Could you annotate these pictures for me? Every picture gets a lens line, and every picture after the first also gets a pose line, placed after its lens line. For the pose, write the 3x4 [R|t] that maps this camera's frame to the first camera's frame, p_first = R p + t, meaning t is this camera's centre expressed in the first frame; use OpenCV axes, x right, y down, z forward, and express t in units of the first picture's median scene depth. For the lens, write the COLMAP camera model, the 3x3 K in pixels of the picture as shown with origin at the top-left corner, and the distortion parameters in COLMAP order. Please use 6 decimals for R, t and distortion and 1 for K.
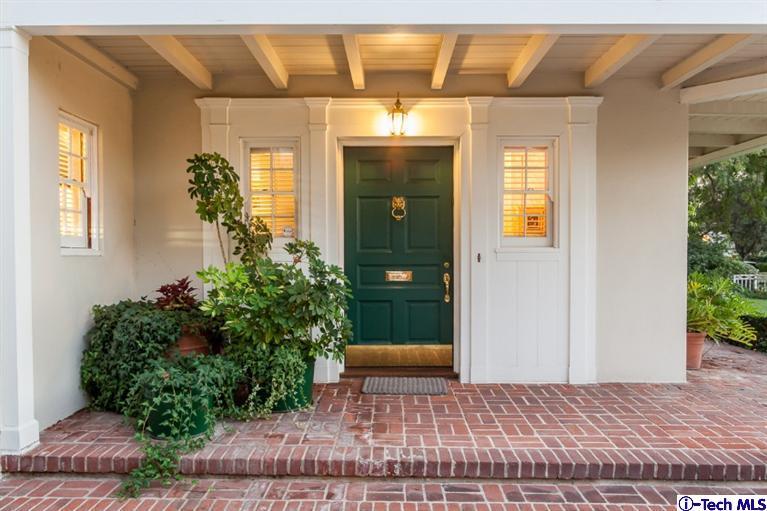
lens RADIAL K [[532.0, 0, 383.5], [0, 532.0, 268.9], [0, 0, 1]] dist [-0.002607, -0.001209]
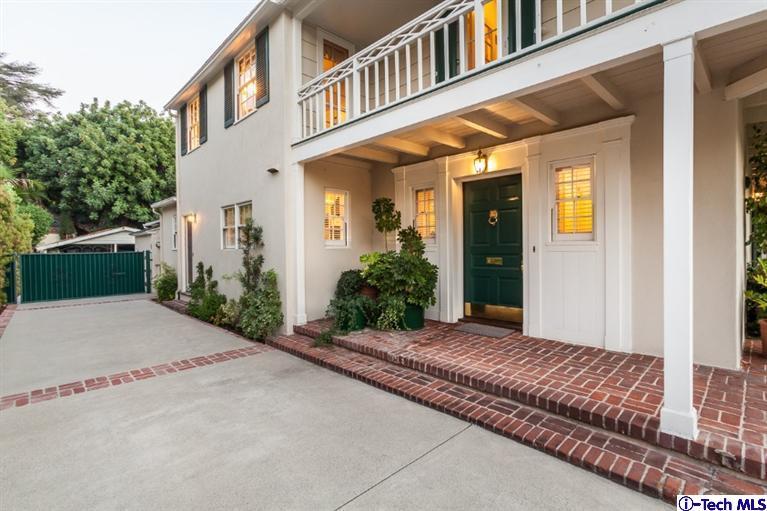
lens RADIAL K [[371.3, 0, 383.5], [0, 371.3, 255.5], [0, 0, 1]] dist [0.001090, 0.000512]
pose [[0.705442, 0.009009, -0.708710, 0.731069], [-0.008337, 0.999956, 0.004412, -0.006255], [0.708718, 0.002796, 0.705486, 0.010163]]
